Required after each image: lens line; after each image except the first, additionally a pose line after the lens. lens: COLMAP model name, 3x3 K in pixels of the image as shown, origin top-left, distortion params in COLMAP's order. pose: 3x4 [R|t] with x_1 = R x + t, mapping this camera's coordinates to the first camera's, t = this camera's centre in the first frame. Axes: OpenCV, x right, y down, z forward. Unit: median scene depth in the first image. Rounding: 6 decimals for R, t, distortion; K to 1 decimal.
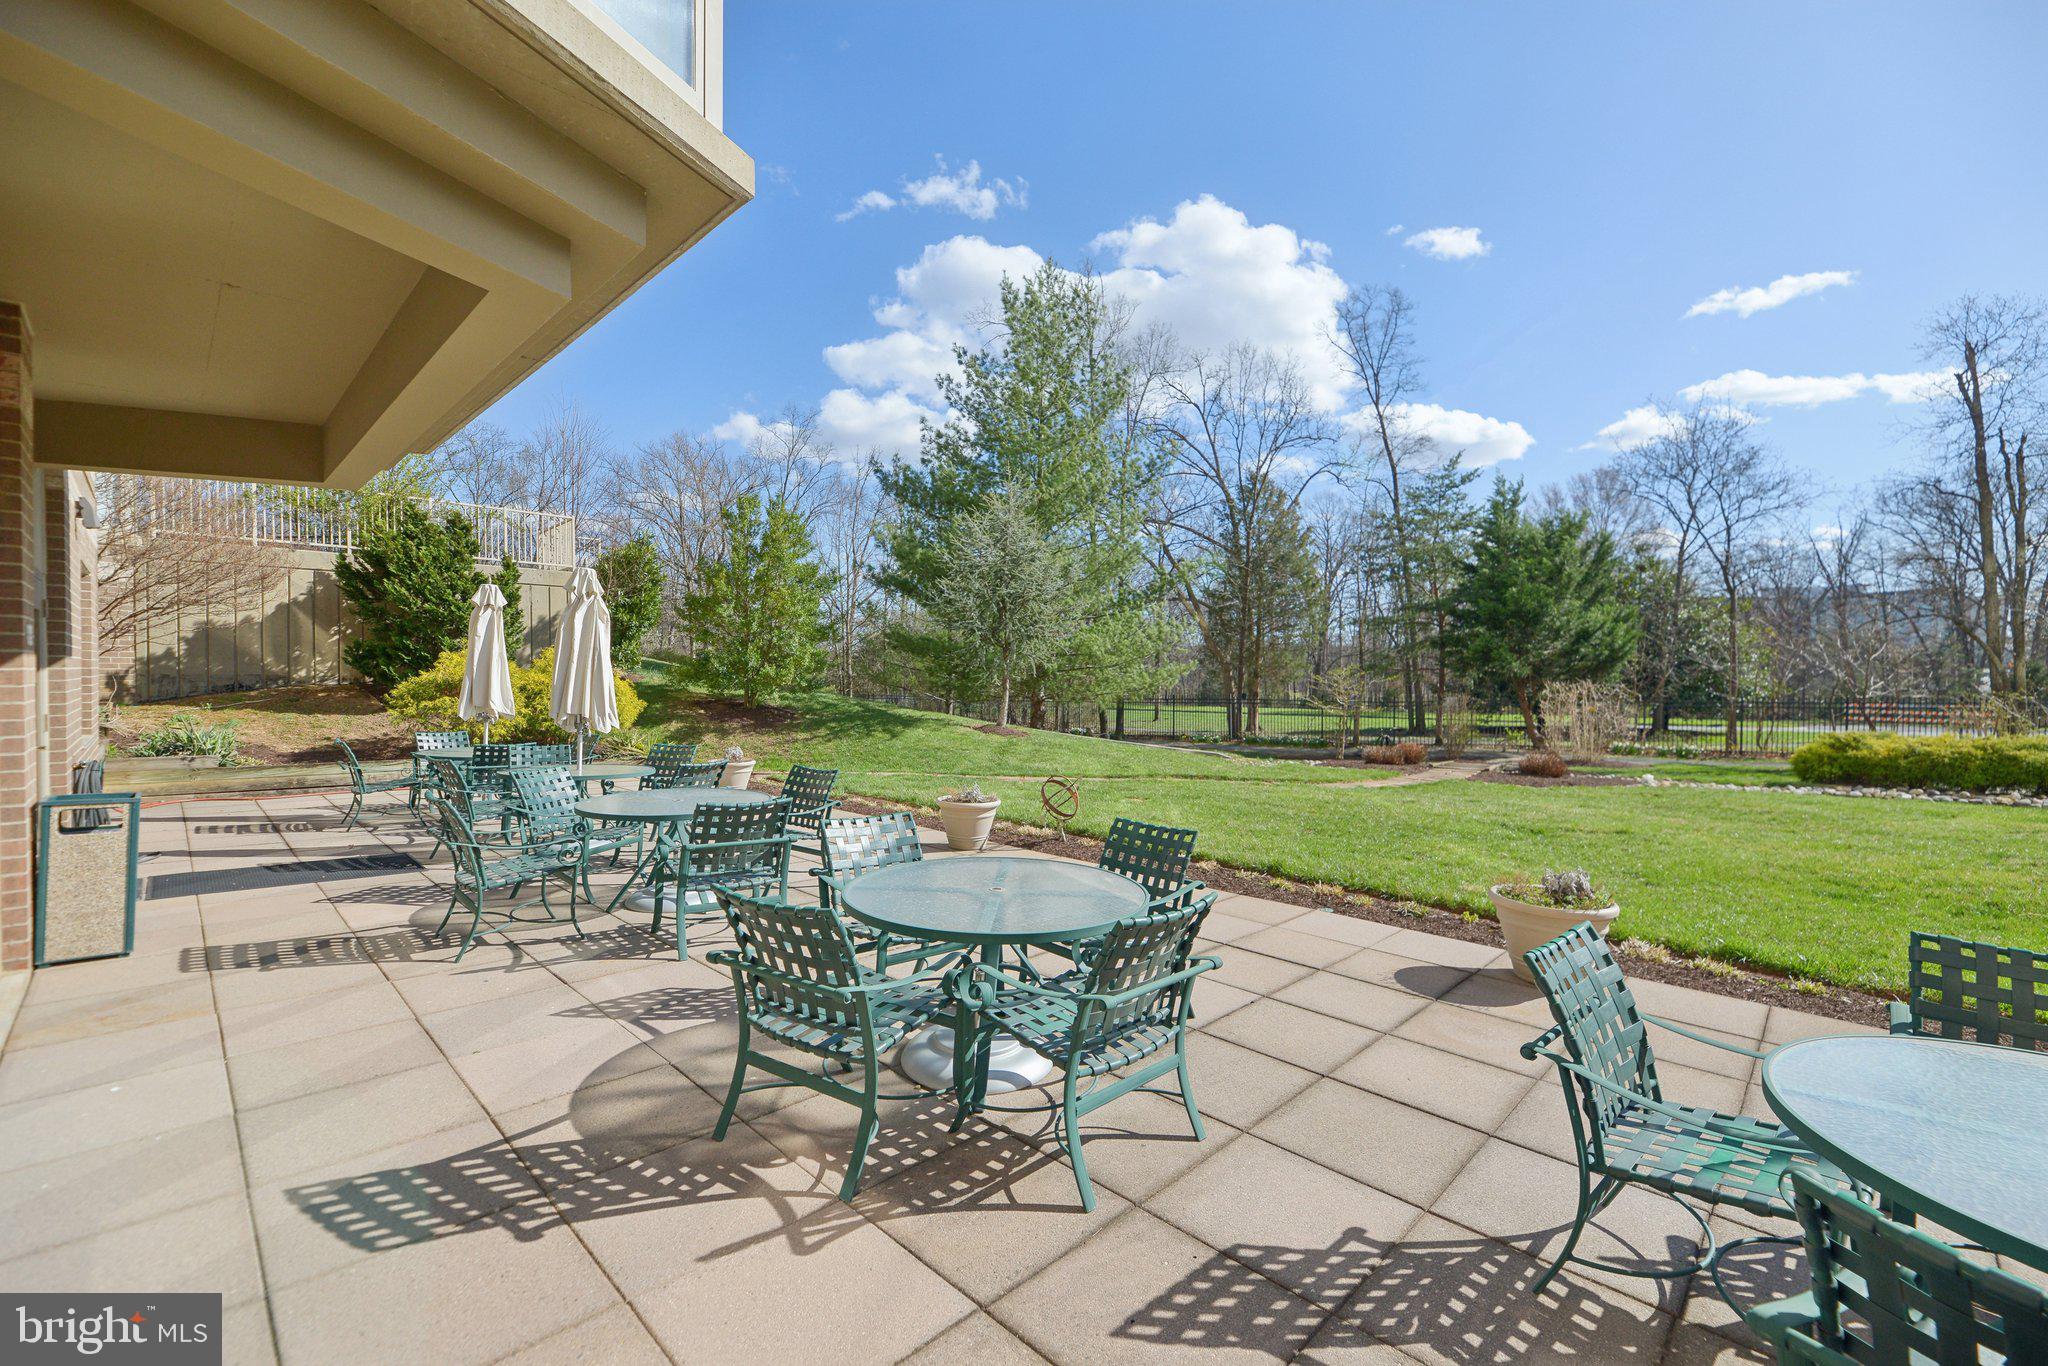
lens RADIAL K [[829.5, 0, 1034.2], [0, 829.5, 687.2], [0, 0, 1]] dist [0.000351, -0.002297]
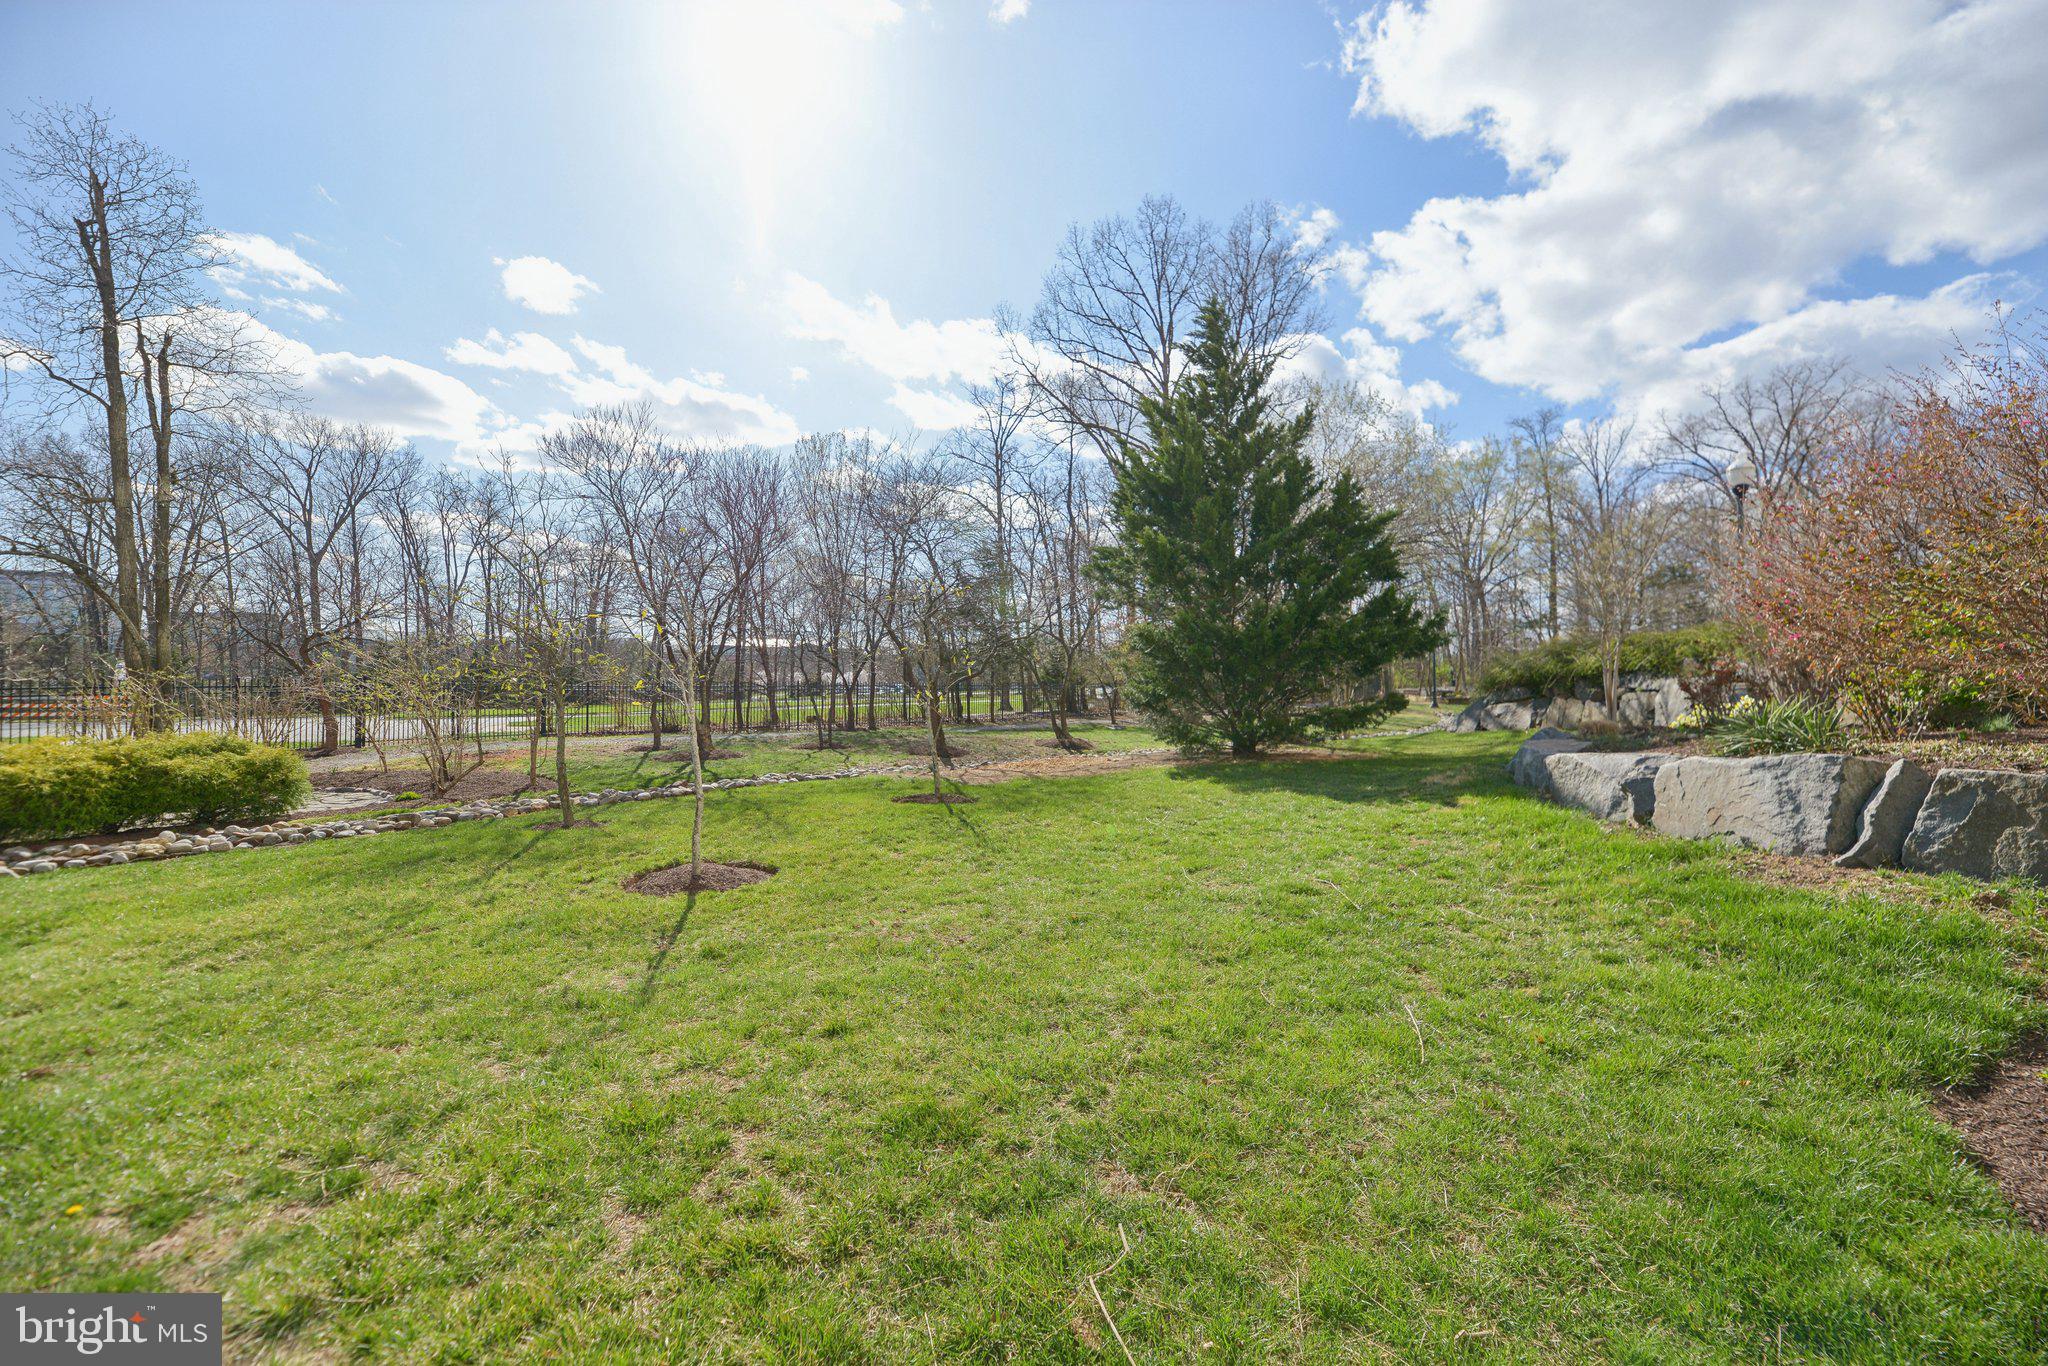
lens RADIAL K [[829.5, 0, 1037.4], [0, 829.5, 683.6], [0, 0, 1]] dist [0.000351, -0.002297]
pose [[-0.120536, -0.003392, 0.992703, 0.346604], [0.002273, 0.999991, 0.003693, 0.014162], [-0.992706, 0.002702, -0.120527, 0.298644]]
